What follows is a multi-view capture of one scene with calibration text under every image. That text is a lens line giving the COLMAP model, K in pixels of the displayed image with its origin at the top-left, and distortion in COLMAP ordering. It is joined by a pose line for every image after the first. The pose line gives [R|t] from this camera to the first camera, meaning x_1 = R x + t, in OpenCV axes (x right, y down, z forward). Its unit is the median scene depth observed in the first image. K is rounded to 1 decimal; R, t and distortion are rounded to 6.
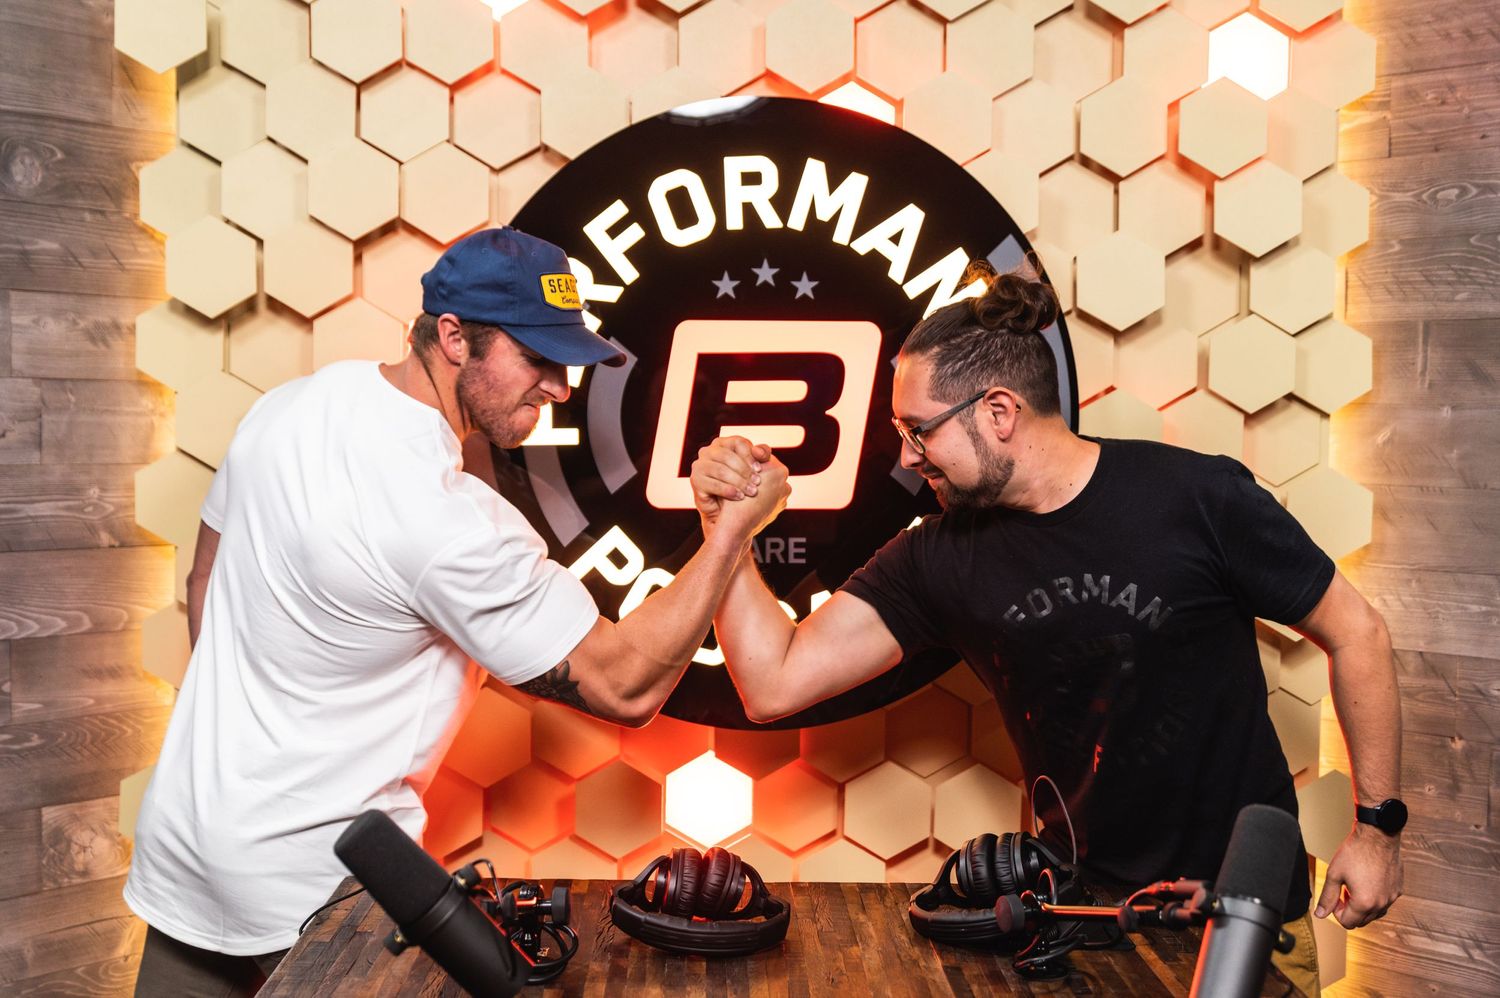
lens RADIAL K [[1850.8, 0, 763.4], [0, 1850.8, 513.2], [0, 0, 1]] dist [-0.001511, 0.000000]
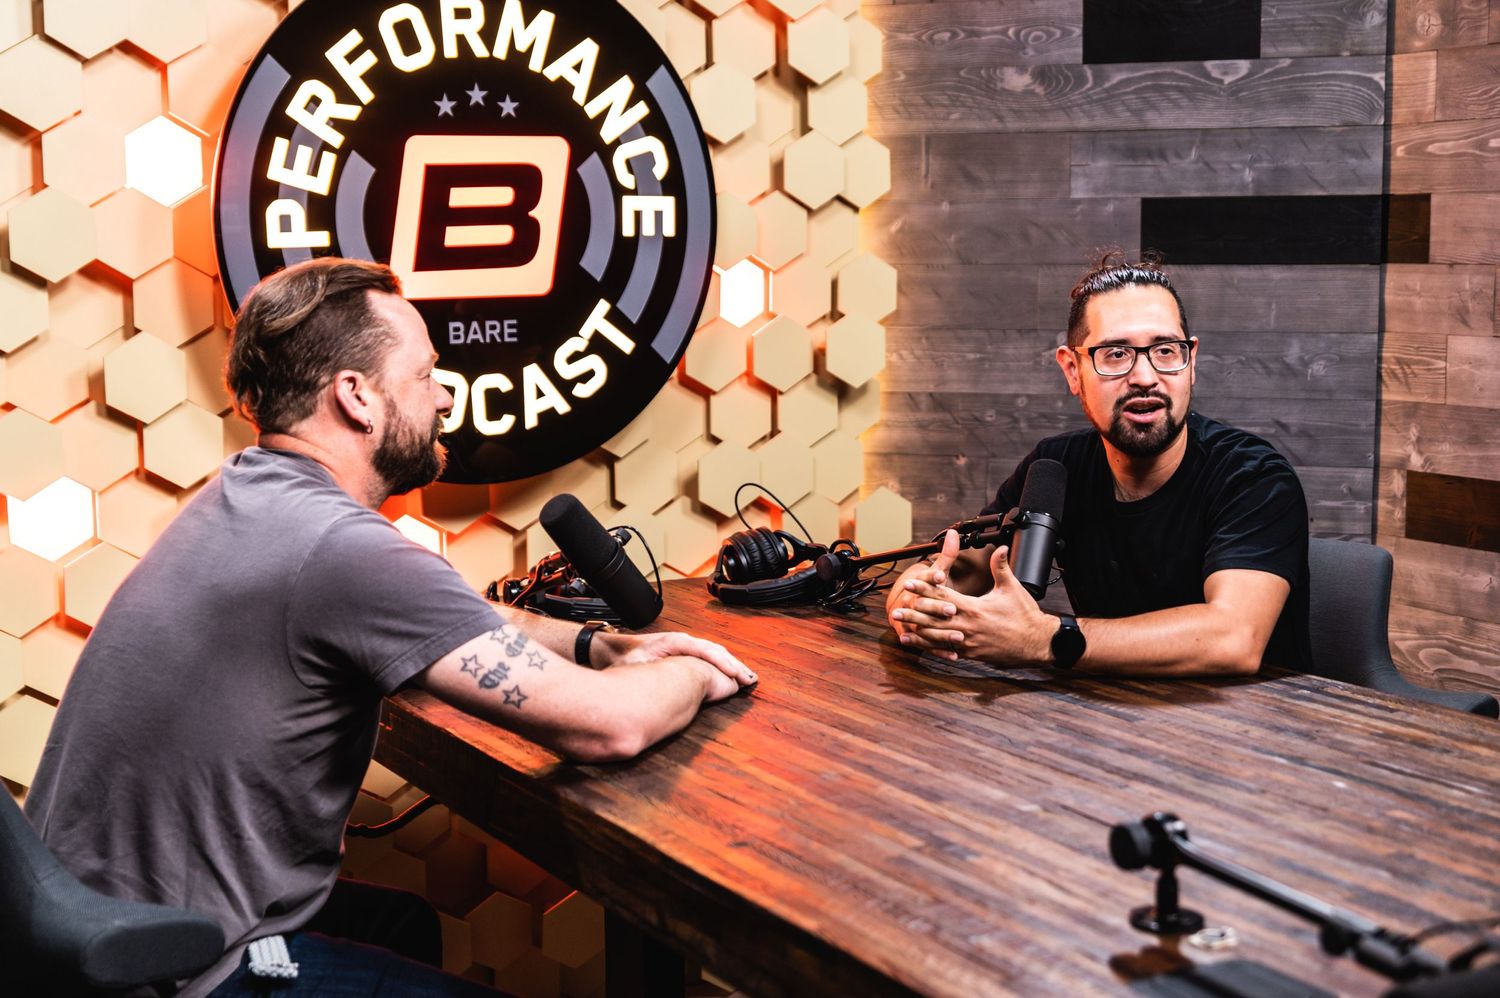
lens RADIAL K [[2156.6, 0, 759.2], [0, 2156.6, 502.1], [0, 0, 1]] dist [0.005630, 0.000000]
pose [[0.883077, -0.078423, 0.462627, -0.492479], [0.043820, 0.995409, 0.085094, 0.018632], [-0.467177, -0.054872, 0.882460, -0.305497]]
